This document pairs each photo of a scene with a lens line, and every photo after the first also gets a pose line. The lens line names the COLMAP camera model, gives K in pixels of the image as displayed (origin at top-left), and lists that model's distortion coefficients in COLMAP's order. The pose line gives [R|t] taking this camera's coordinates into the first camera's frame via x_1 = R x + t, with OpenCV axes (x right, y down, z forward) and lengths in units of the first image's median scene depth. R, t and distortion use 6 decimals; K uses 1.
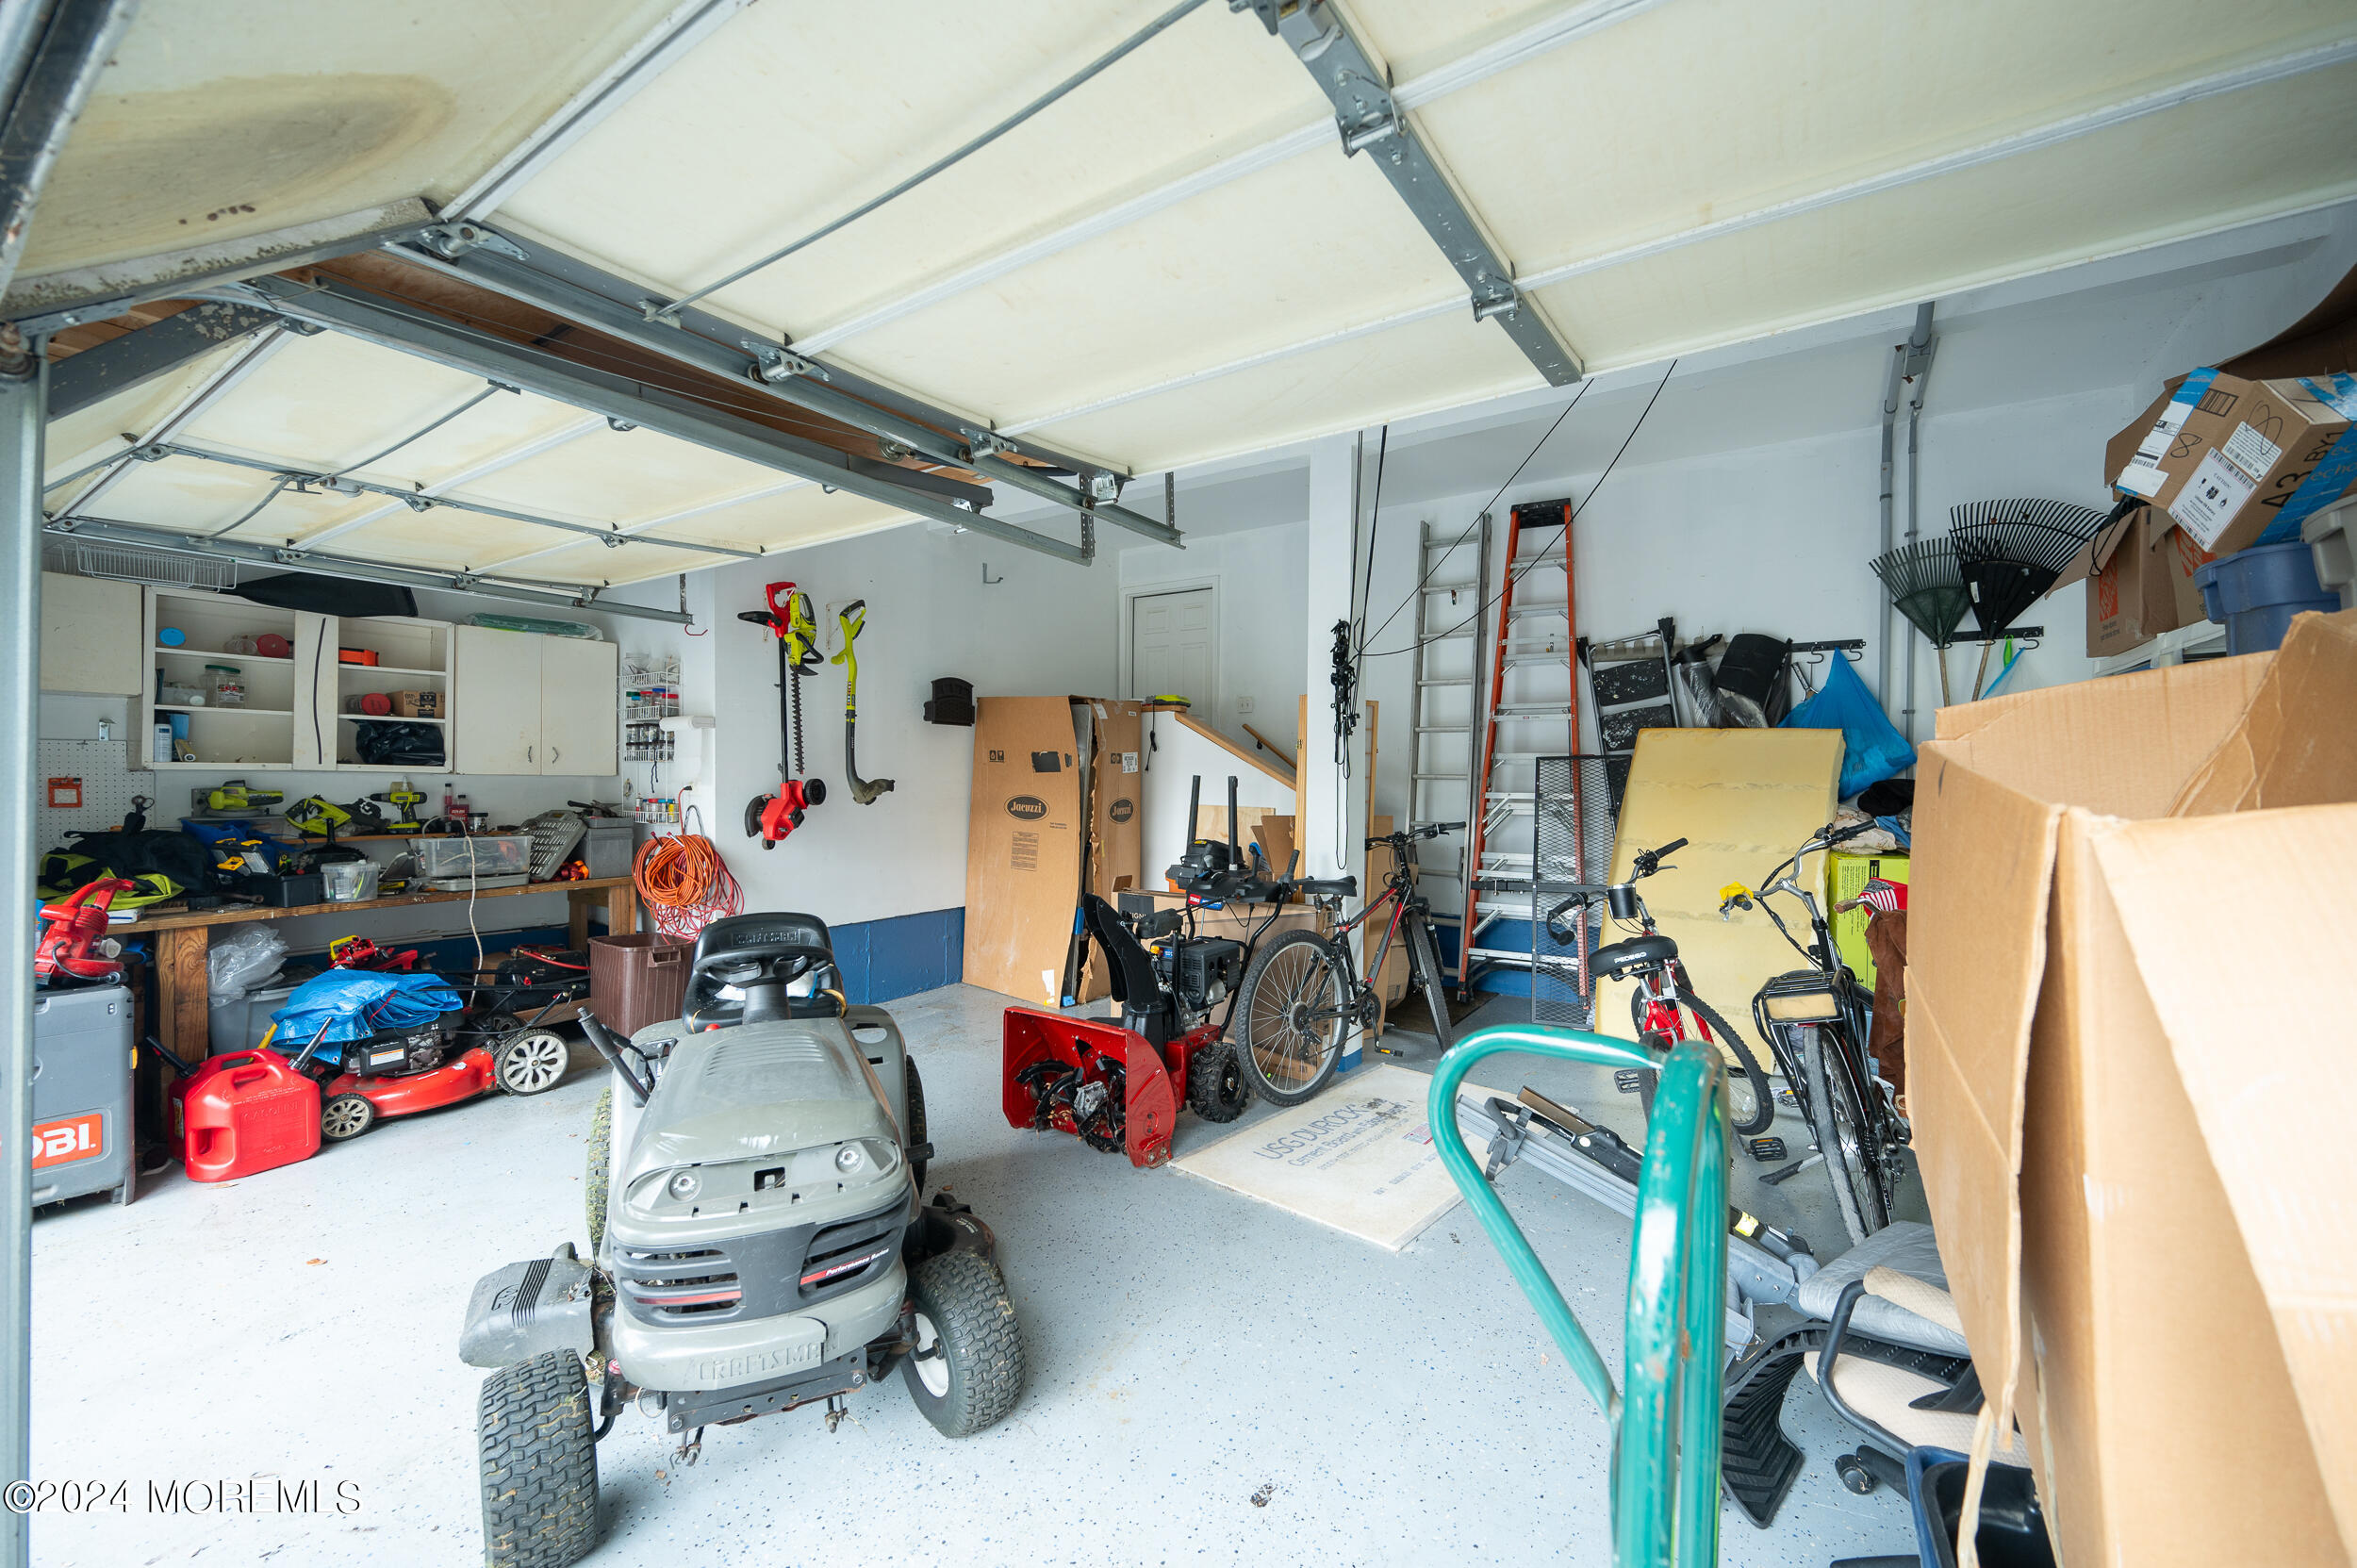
lens RADIAL K [[937.8, 0, 1176.6], [0, 937.8, 782.6], [0, 0, 1]] dist [-0.000807, -0.000058]
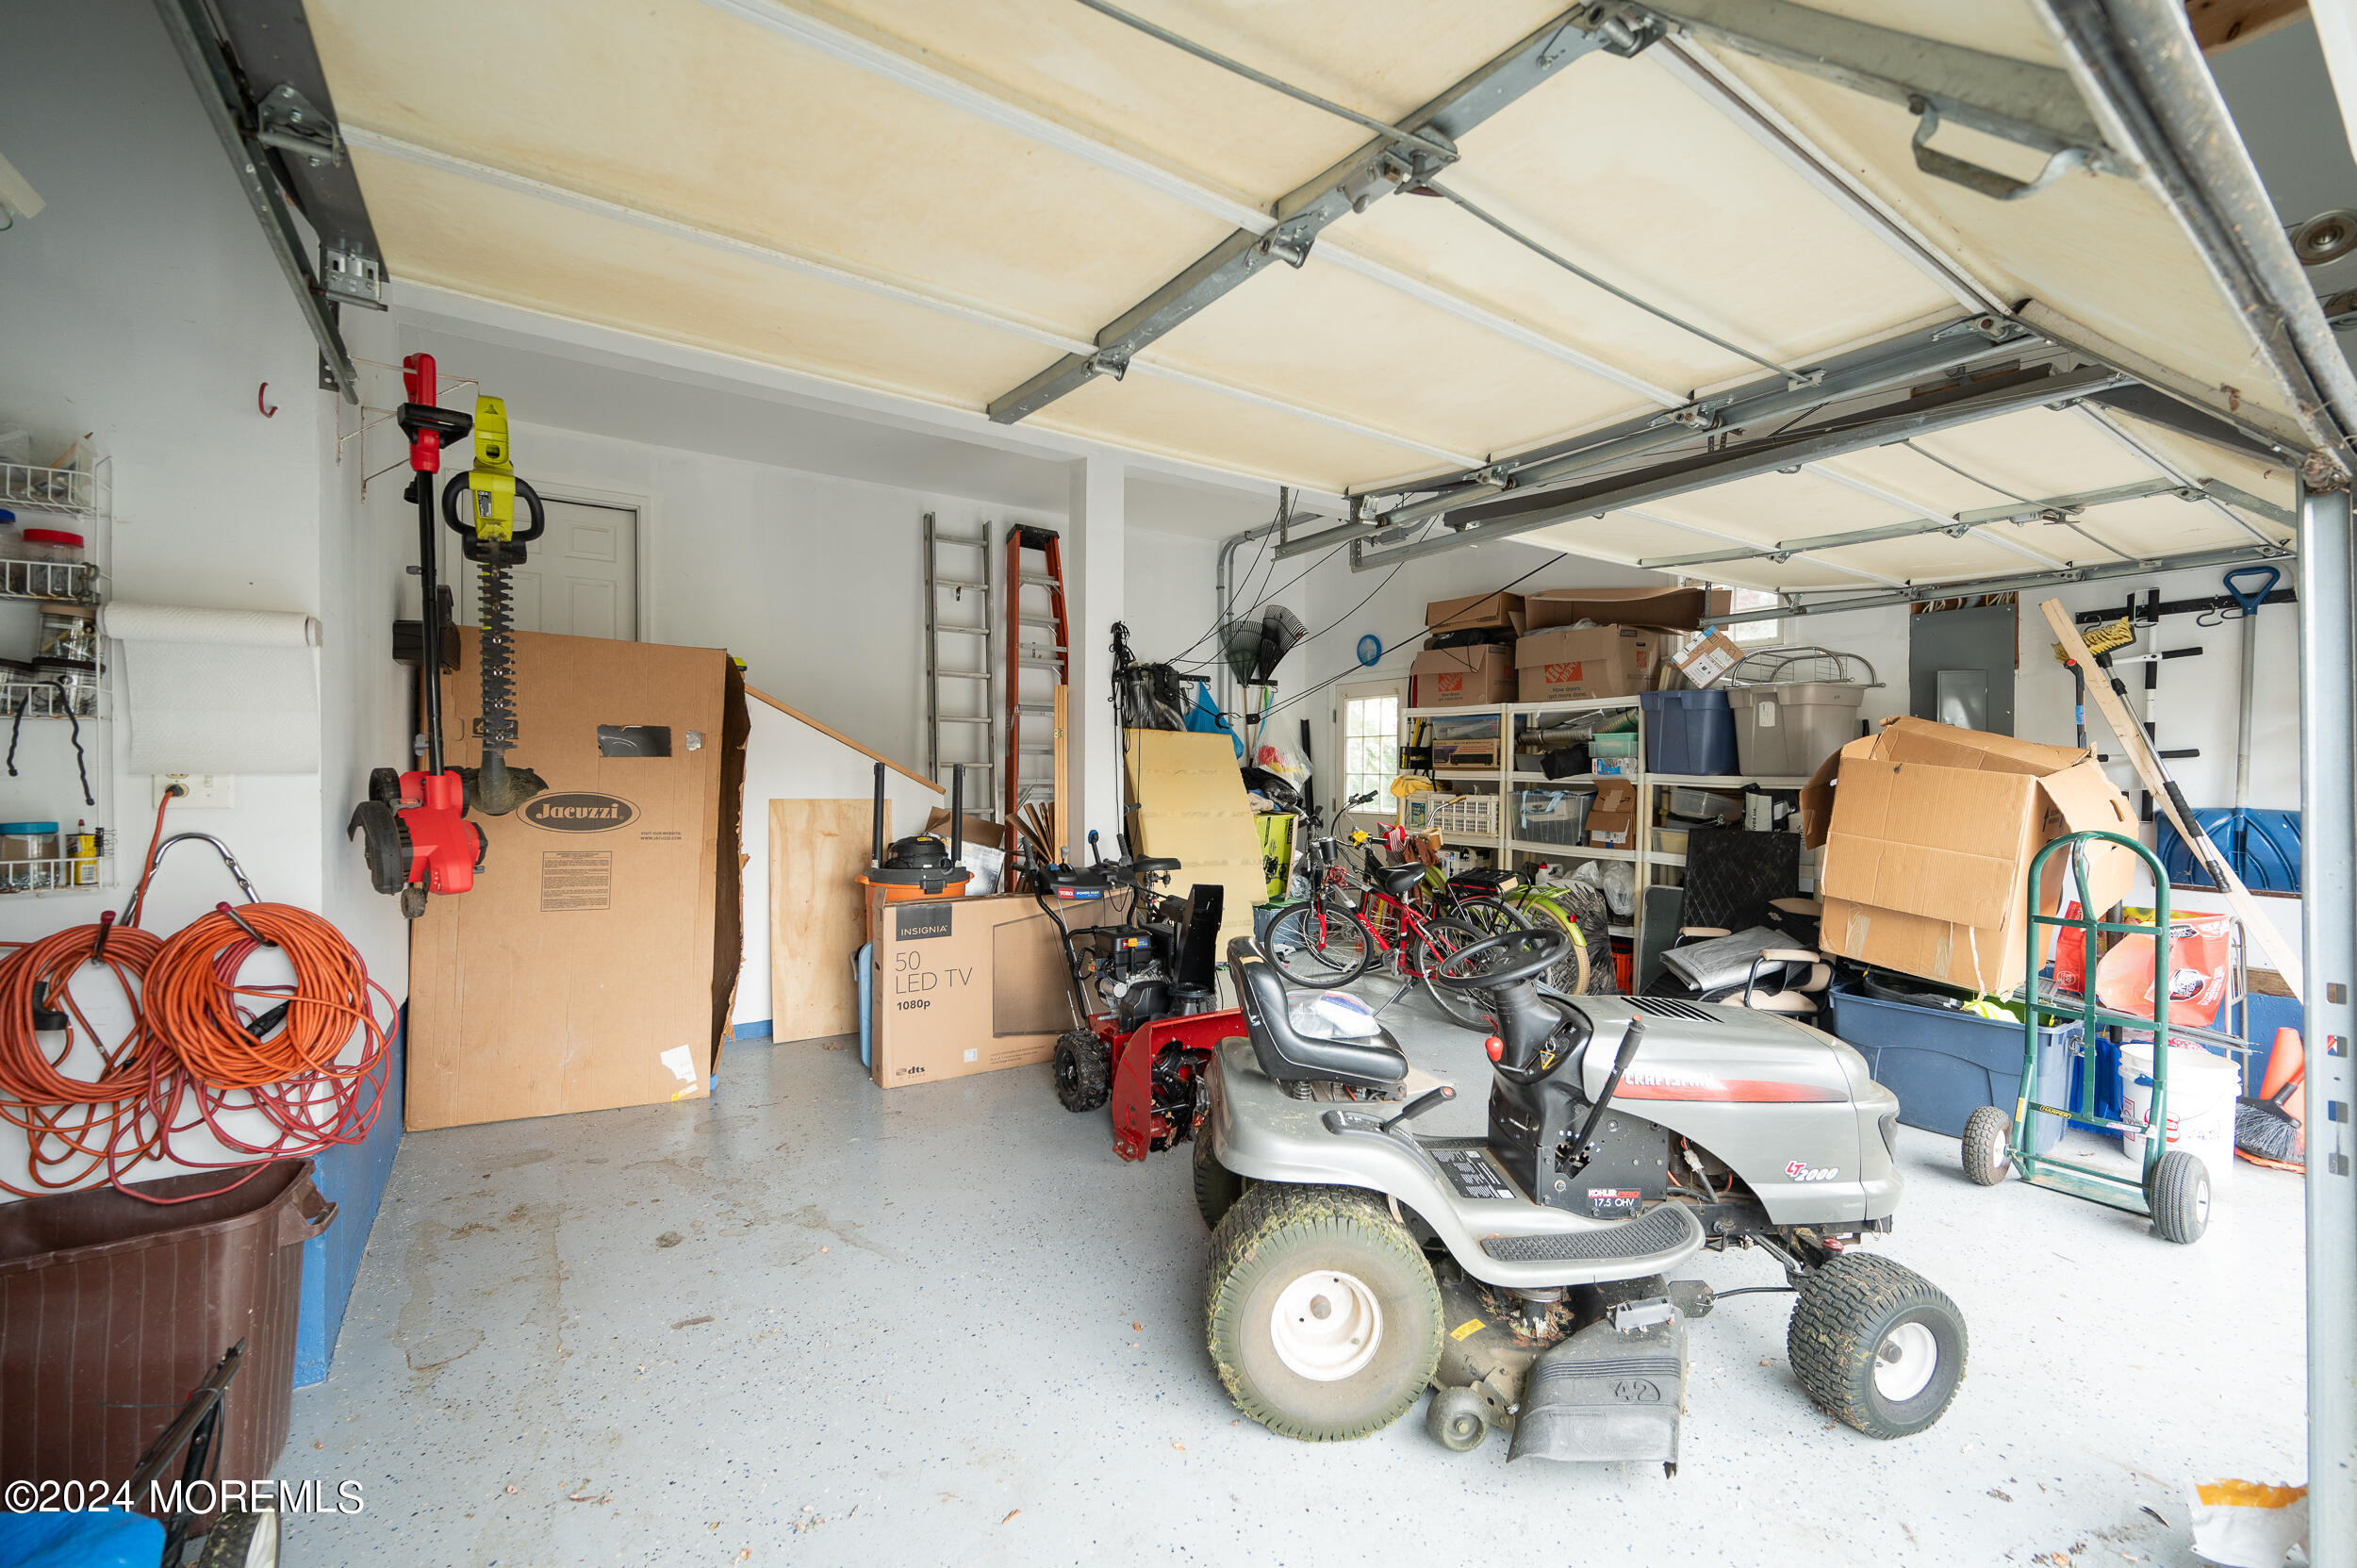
lens RADIAL K [[937.8, 0, 1174.7], [0, 937.8, 774.6], [0, 0, 1]] dist [-0.000807, -0.000058]
pose [[0.363444, -0.009240, 0.931570, -0.709132], [0.005198, 0.999955, 0.007891, -0.001683], [-0.931602, 0.001975, 0.363475, 0.465397]]
